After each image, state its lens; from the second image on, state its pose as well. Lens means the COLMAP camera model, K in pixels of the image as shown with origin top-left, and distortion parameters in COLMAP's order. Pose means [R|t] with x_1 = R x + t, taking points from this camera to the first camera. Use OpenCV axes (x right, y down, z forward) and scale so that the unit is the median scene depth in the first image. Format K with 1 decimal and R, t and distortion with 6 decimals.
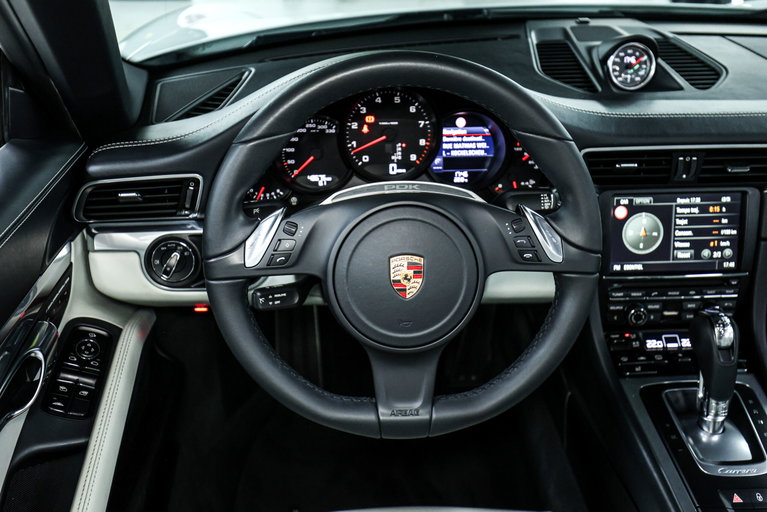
lens RADIAL K [[723.6, 0, 377.4], [0, 723.6, 255.5], [0, 0, 1]] dist [0.019216, 0.000000]
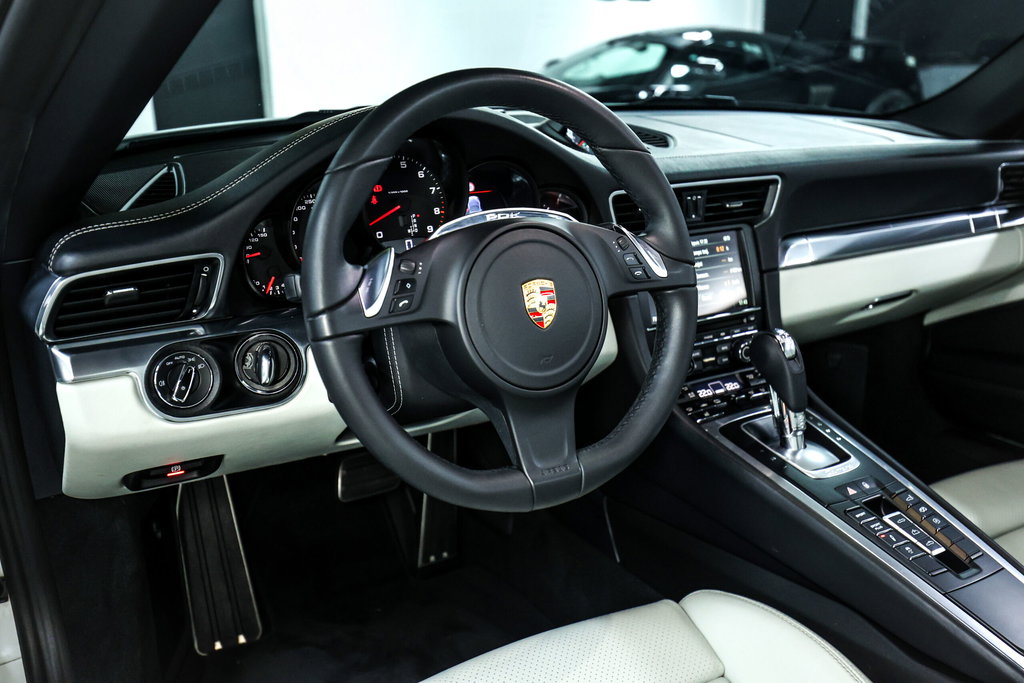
lens RADIAL K [[942.9, 0, 501.7], [0, 942.9, 345.6], [0, 0, 1]] dist [0.008884, 0.000000]
pose [[0.879223, -0.146022, 0.453481, -0.408374], [0.231177, 0.963060, -0.138106, 0.173747], [-0.416563, 0.226260, 0.880501, 0.010756]]
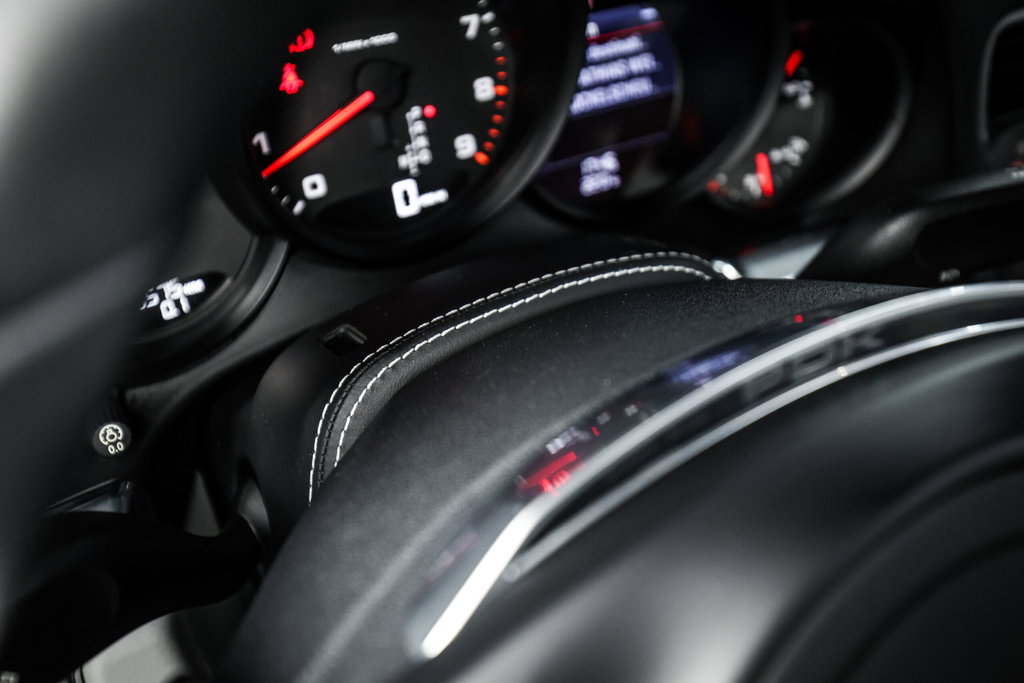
lens RADIAL K [[966.1, 0, 510.4], [0, 966.1, 342.0], [0, 0, 1]] dist [0.019216, 0.000000]
pose [[0.889068, -0.281225, 0.361209, -0.101017], [0.224834, 0.955578, 0.190581, -0.131619], [-0.398759, -0.088228, 0.912802, 0.631305]]
